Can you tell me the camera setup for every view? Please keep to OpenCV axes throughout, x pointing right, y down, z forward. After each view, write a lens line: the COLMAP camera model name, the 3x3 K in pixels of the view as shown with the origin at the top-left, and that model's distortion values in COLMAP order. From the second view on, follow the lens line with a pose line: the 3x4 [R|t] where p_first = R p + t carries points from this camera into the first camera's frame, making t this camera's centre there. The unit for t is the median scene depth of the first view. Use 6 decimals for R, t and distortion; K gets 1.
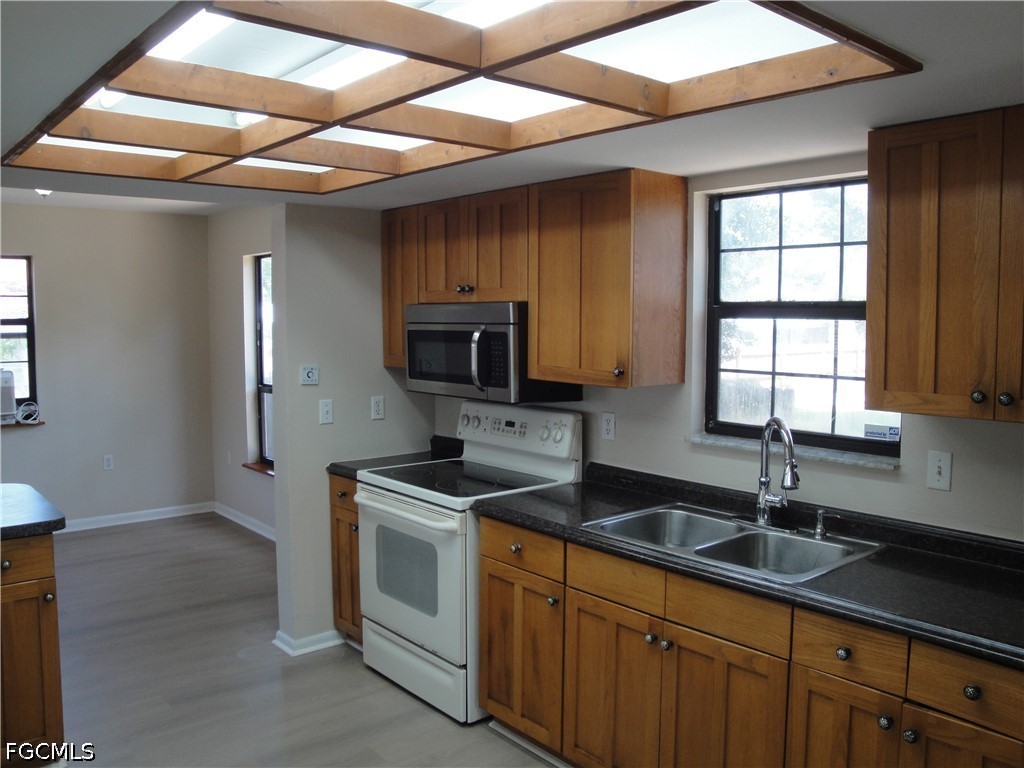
lens RADIAL K [[840.1, 0, 516.1], [0, 840.1, 382.4], [0, 0, 1]] dist [-0.169189, 0.141953]
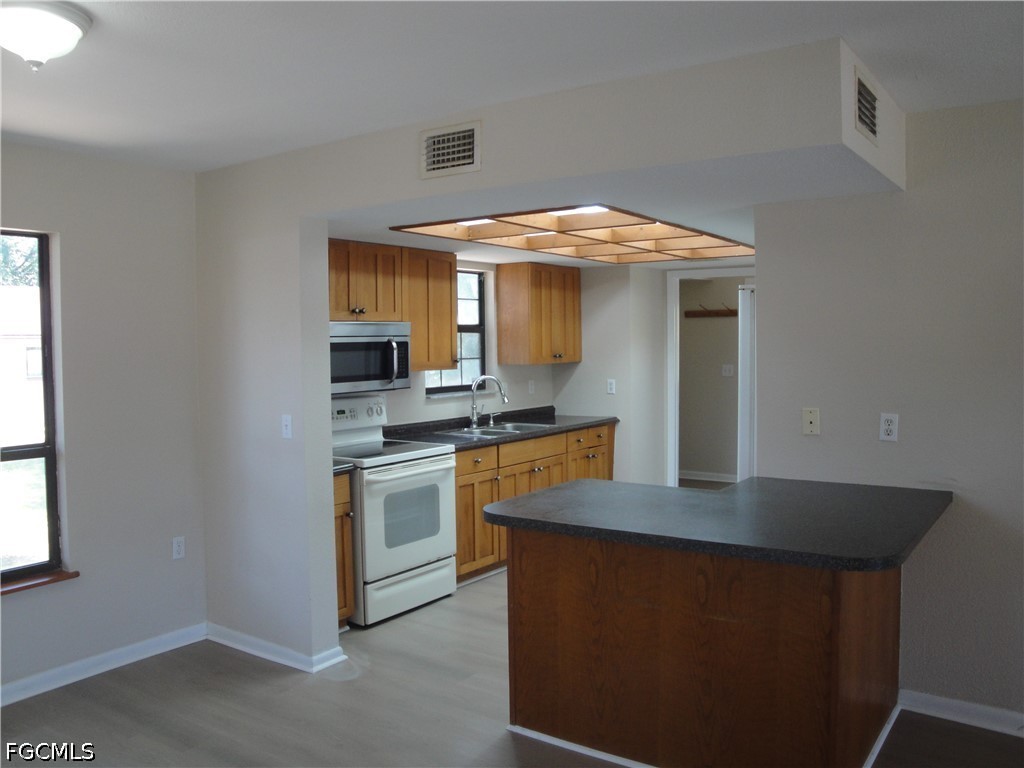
lens RADIAL K [[840.1, 0, 516.1], [0, 840.1, 382.4], [0, 0, 1]] dist [-0.169189, 0.141953]
pose [[-0.251290, -0.046640, 0.966788, -1.390677], [0.086568, 0.993752, 0.070442, -0.068616], [-0.964033, 0.101394, -0.245682, 1.075513]]
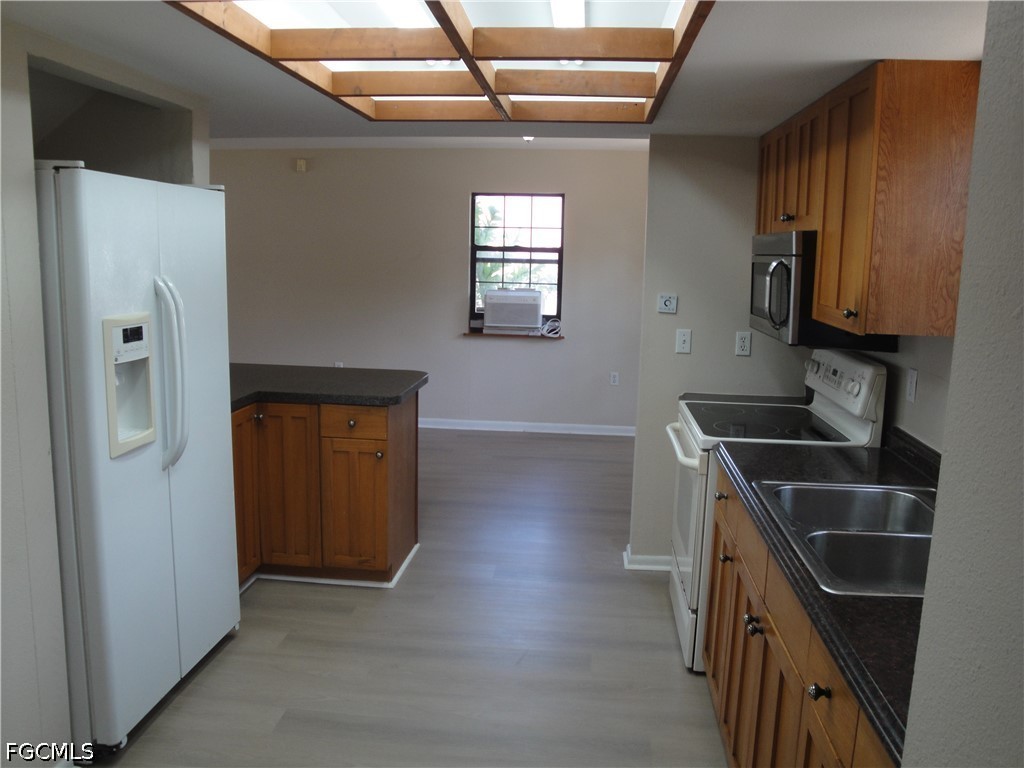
lens RADIAL K [[840.1, 0, 516.1], [0, 840.1, 382.4], [0, 0, 1]] dist [-0.169189, 0.141953]
pose [[0.699018, 0.124761, -0.704137, 0.376836], [-0.078686, 0.992103, 0.097670, 0.001897], [0.710762, -0.012868, 0.703315, 0.155188]]
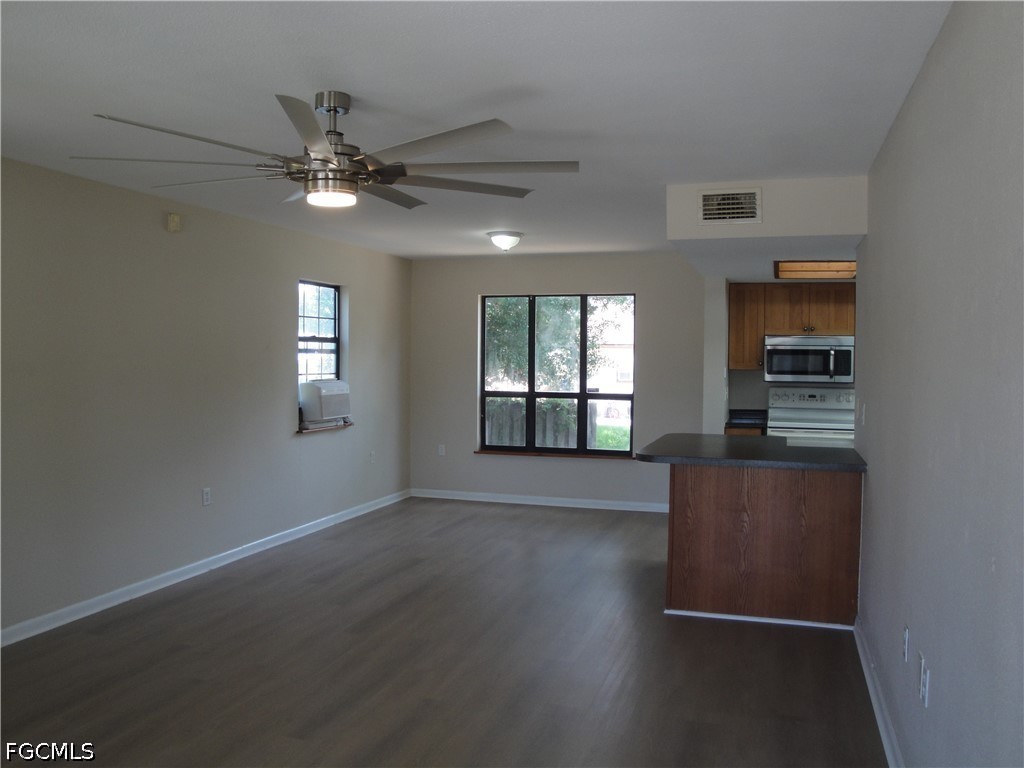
lens RADIAL K [[840.1, 0, 516.1], [0, 840.1, 382.4], [0, 0, 1]] dist [-0.169189, 0.141953]
pose [[0.852787, -0.008857, 0.522184, -1.679275], [0.031638, 0.998896, -0.034727, 0.063768], [-0.521300, 0.046135, 0.852125, -0.321222]]
